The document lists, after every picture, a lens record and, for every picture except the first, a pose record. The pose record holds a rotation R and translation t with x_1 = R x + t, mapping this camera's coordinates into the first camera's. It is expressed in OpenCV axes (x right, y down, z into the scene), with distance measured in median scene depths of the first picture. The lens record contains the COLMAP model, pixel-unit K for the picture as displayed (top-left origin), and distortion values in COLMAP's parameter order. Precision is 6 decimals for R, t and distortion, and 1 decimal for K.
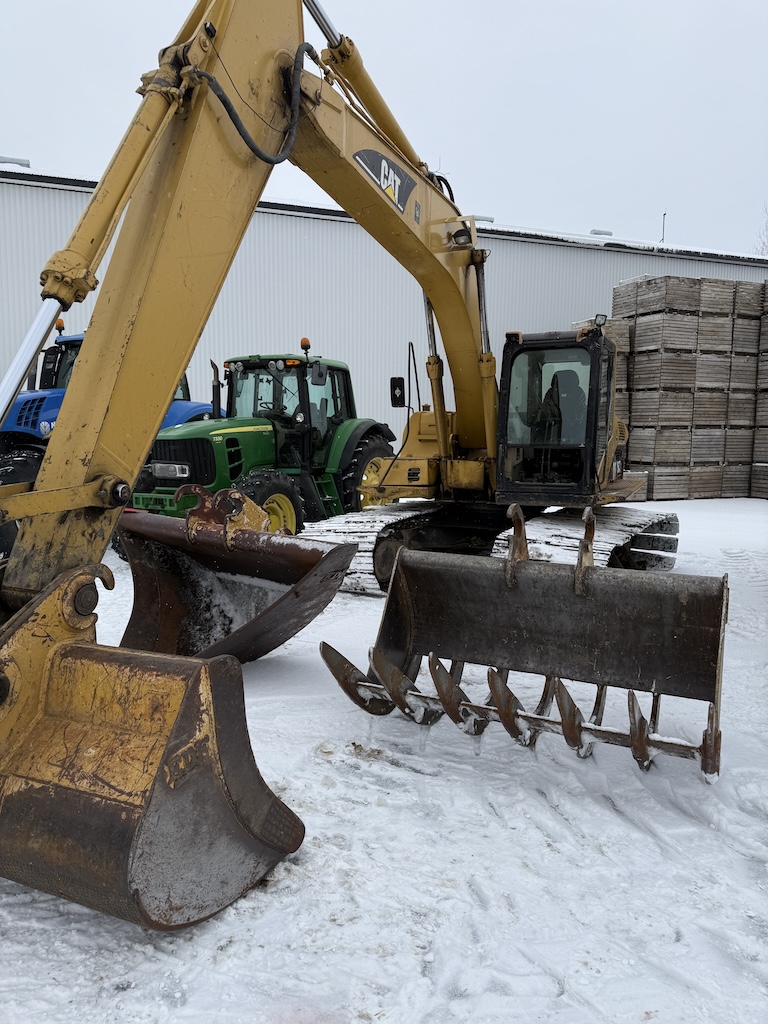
lens RADIAL K [[710.7, 0, 385.8], [0, 710.7, 513.9], [0, 0, 1]] dist [0.021263, -0.015007]
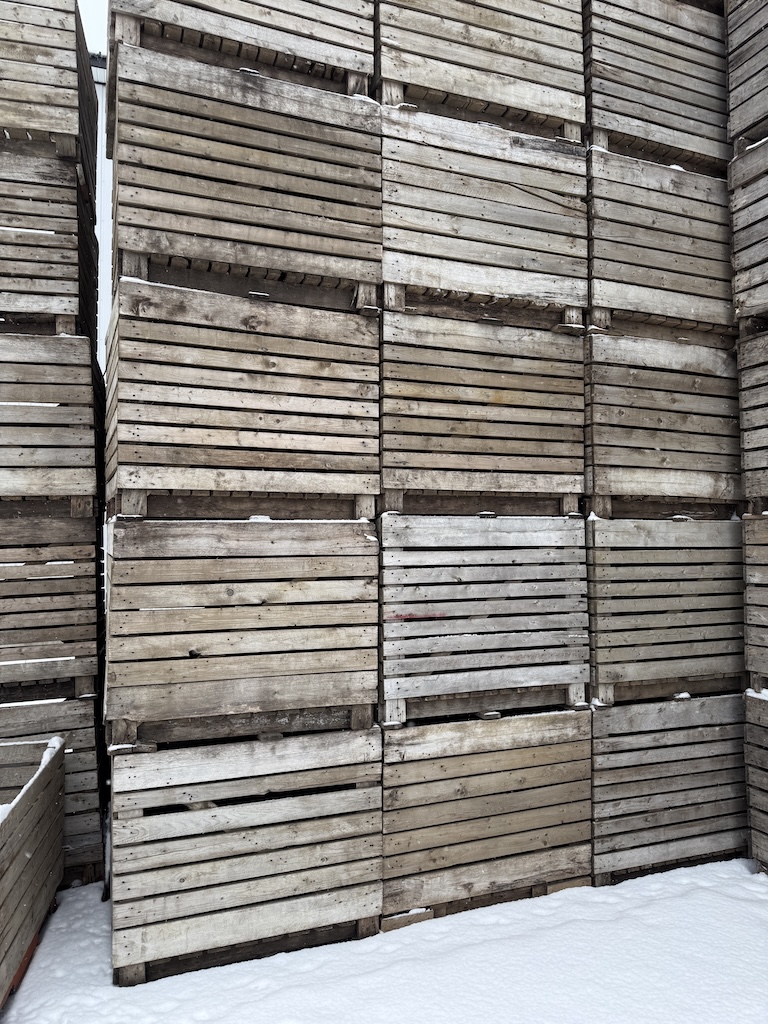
lens RADIAL K [[710.7, 0, 380.4], [0, 710.7, 512.8], [0, 0, 1]] dist [0.021263, -0.015007]
pose [[0.999888, -0.008850, -0.012069, 0.419174], [0.006888, 0.988061, -0.153907, -0.089827], [0.013287, 0.153806, 0.988012, 0.802915]]
